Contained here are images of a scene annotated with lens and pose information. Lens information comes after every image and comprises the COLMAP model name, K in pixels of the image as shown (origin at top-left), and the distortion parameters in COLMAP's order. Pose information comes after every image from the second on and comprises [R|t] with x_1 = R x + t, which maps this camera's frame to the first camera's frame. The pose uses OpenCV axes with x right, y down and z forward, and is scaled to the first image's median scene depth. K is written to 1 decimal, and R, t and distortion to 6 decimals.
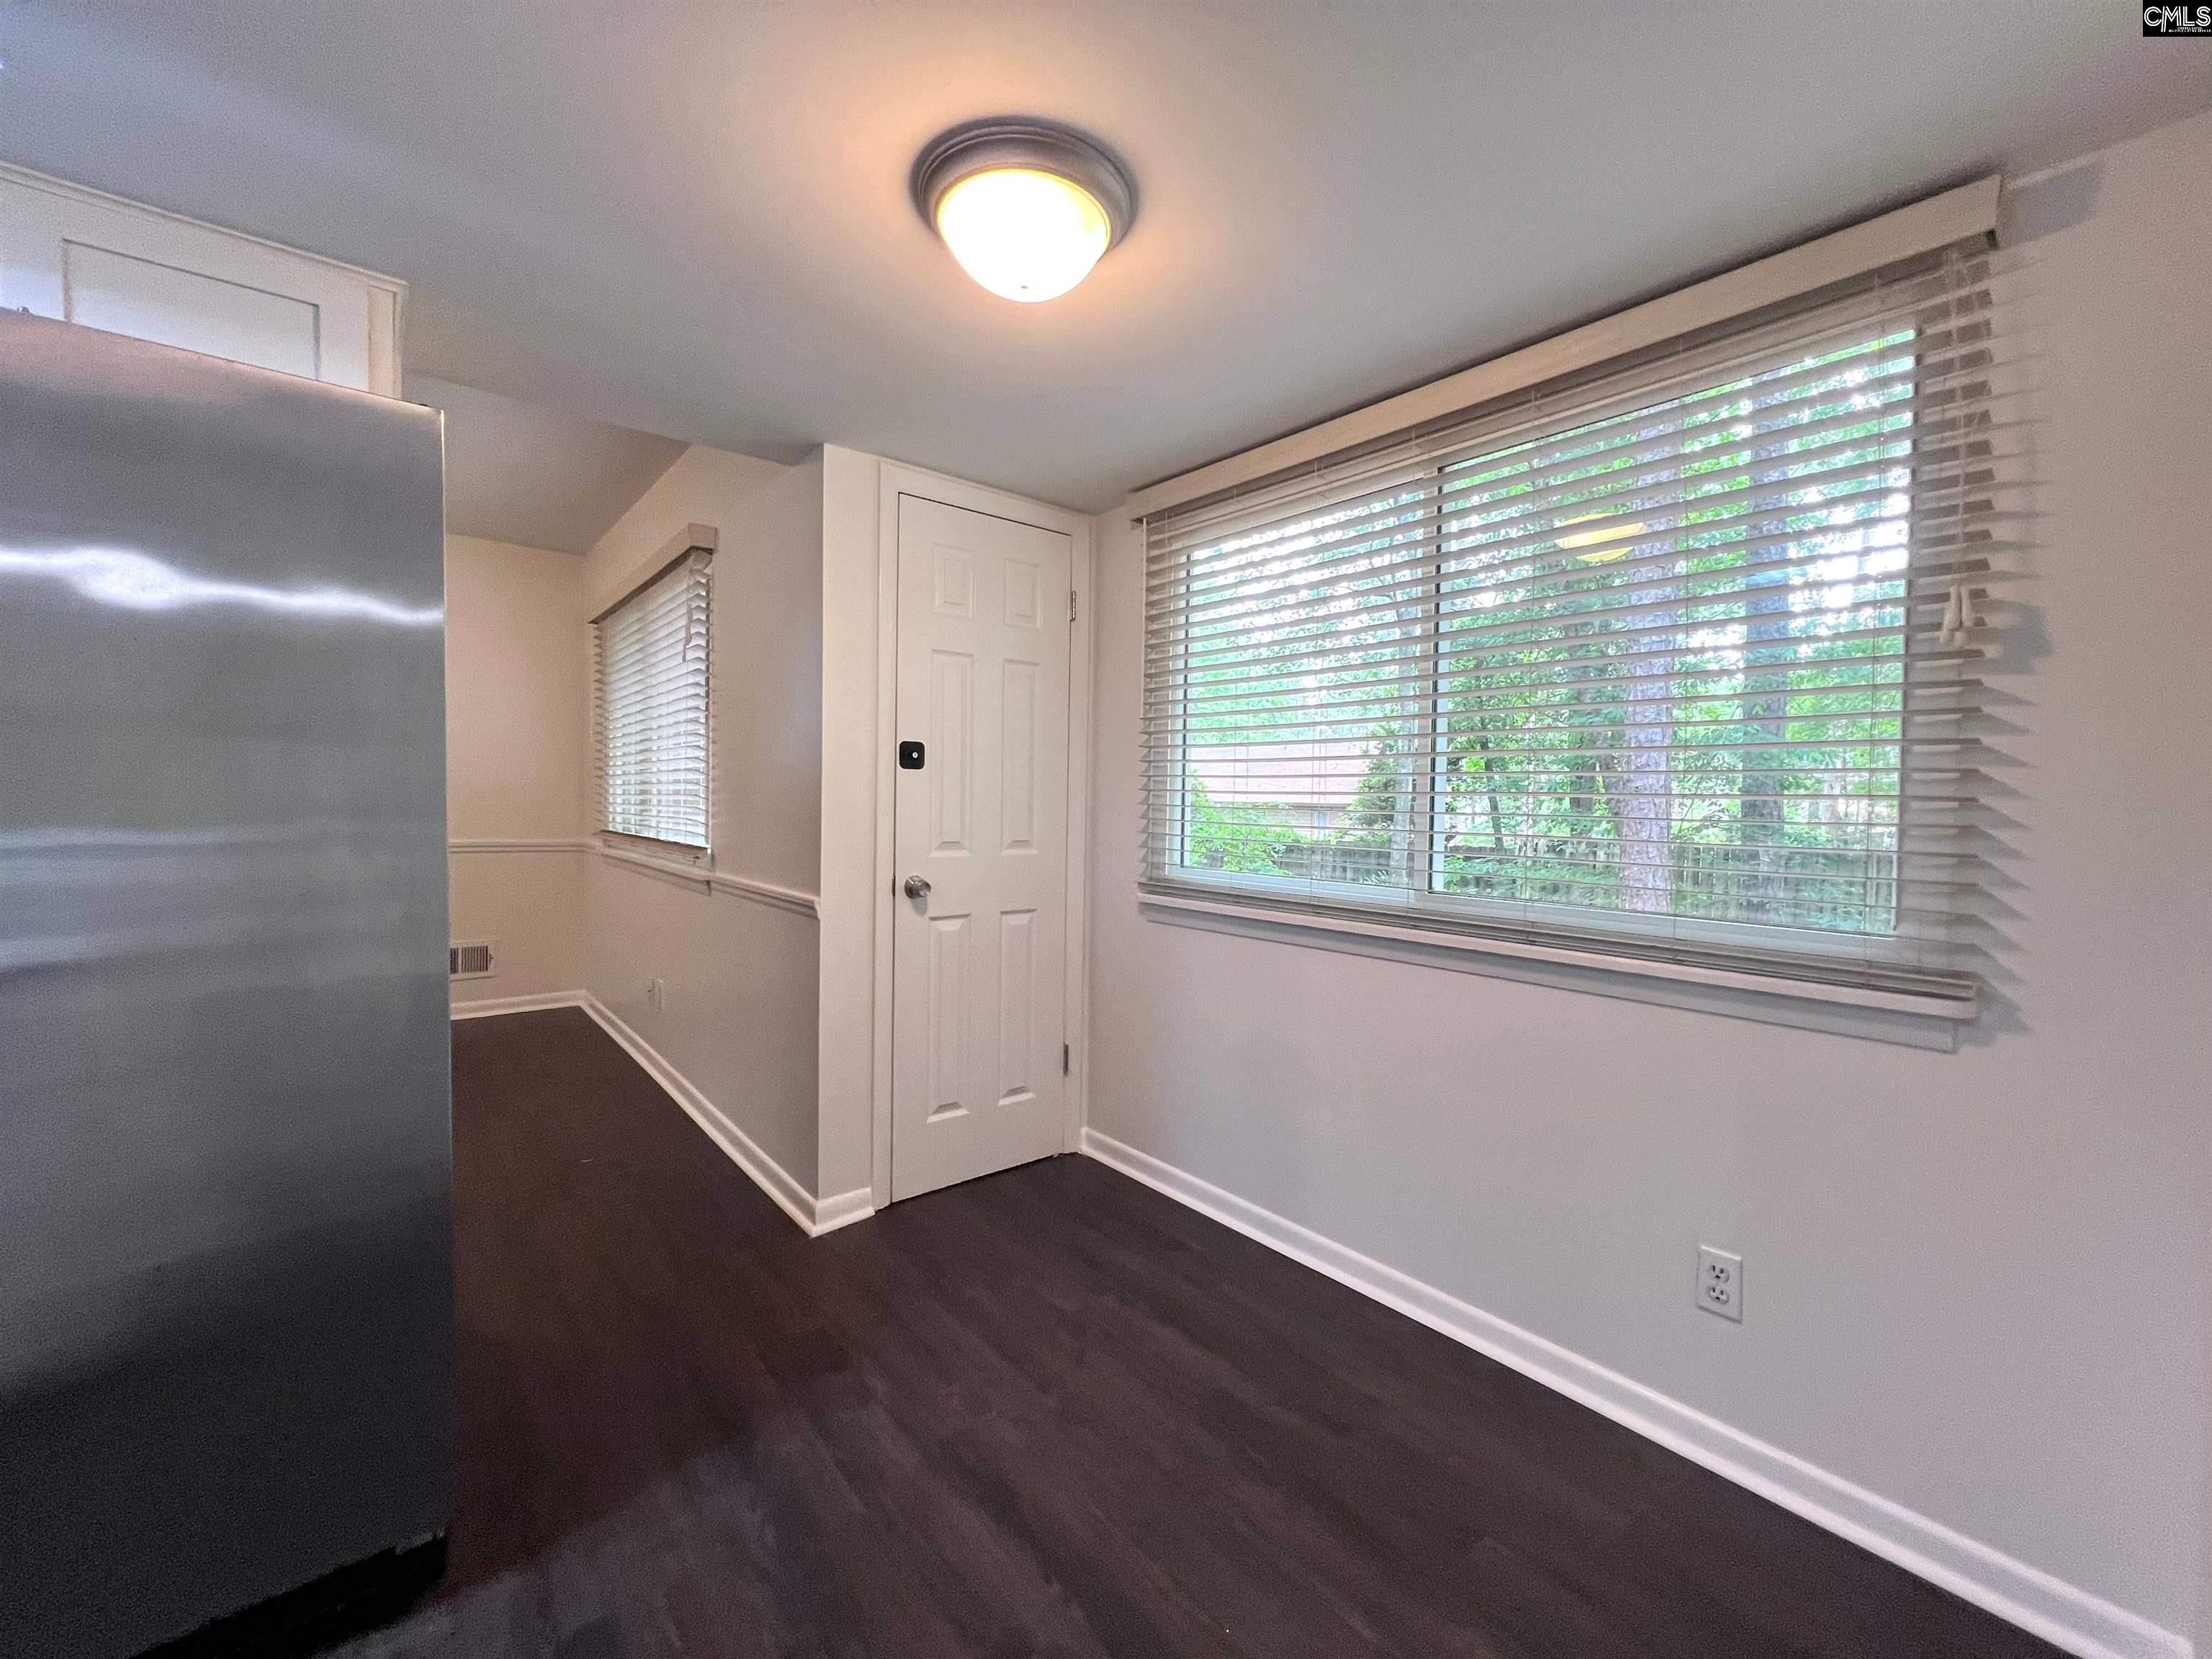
lens RADIAL K [[904.6, 0, 1113.5], [0, 904.6, 821.3], [0, 0, 1]] dist [0.000637, 0.000635]
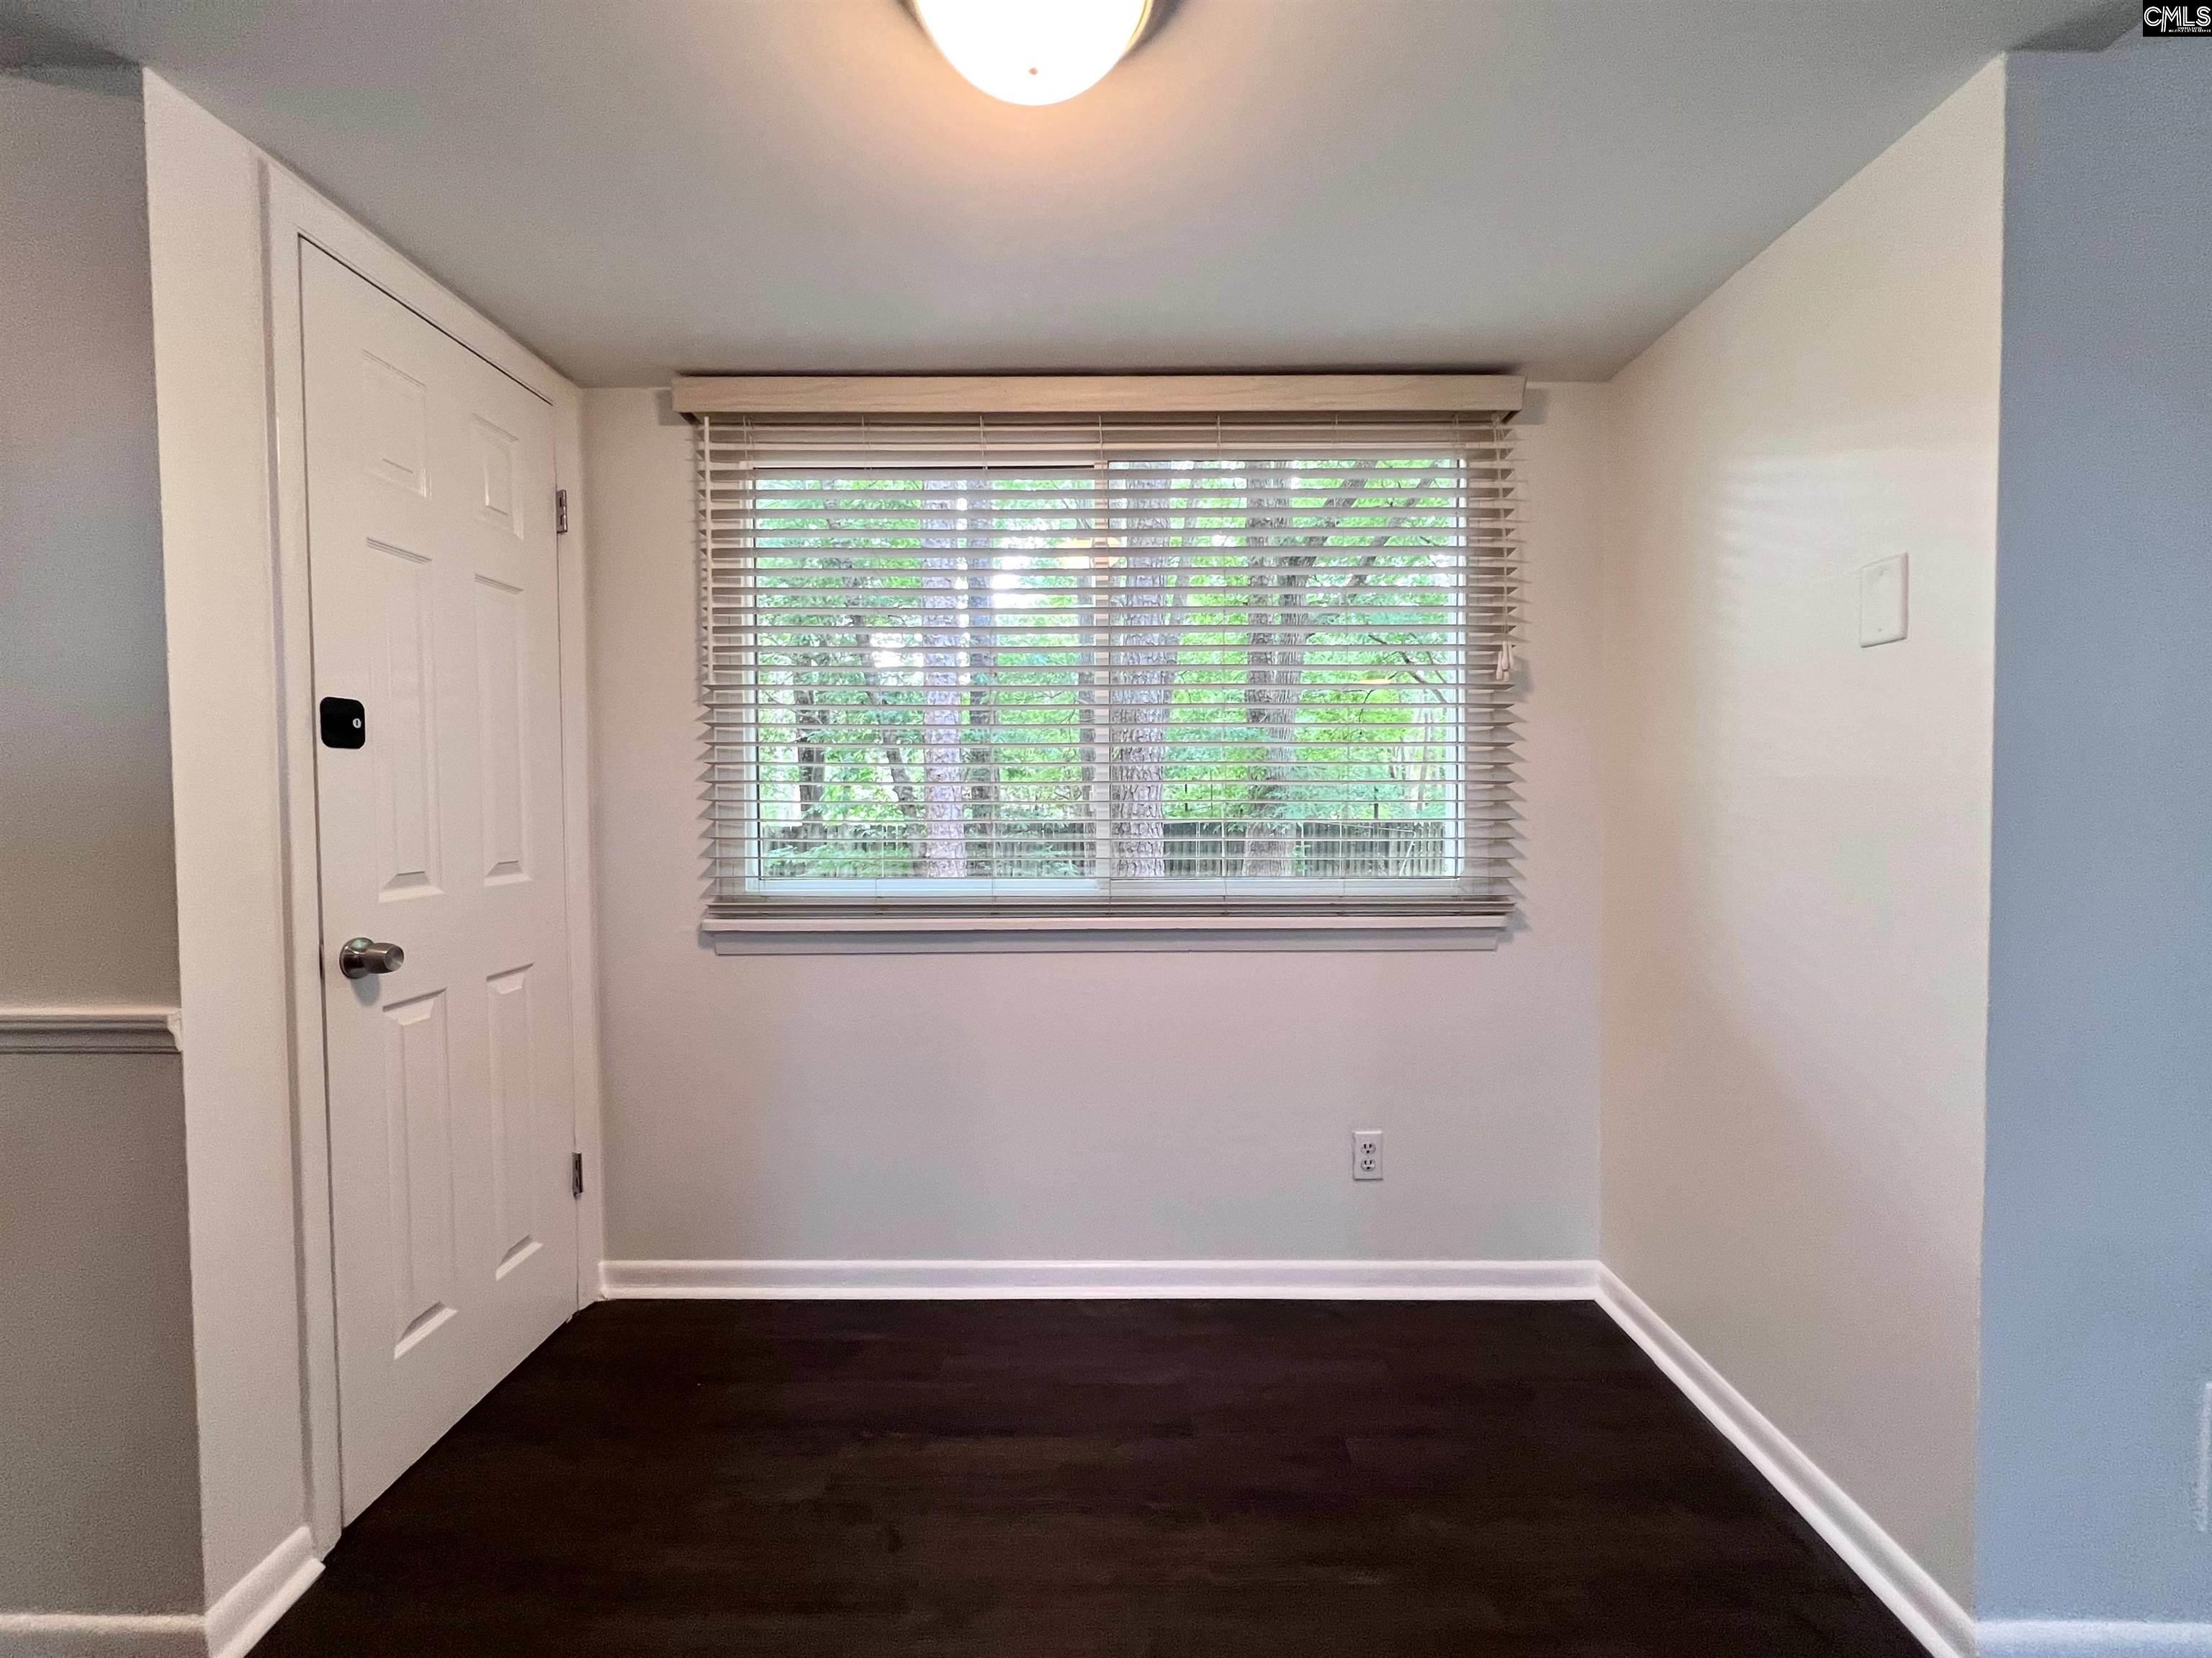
lens RADIAL K [[904.5, 0, 1113.5], [0, 904.5, 820.8], [0, 0, 1]] dist [0.000637, 0.000635]
pose [[0.645524, -0.042842, 0.762537, -0.354312], [0.032787, 0.999059, 0.028375, -0.013727], [-0.763036, 0.006684, 0.646322, 0.284531]]
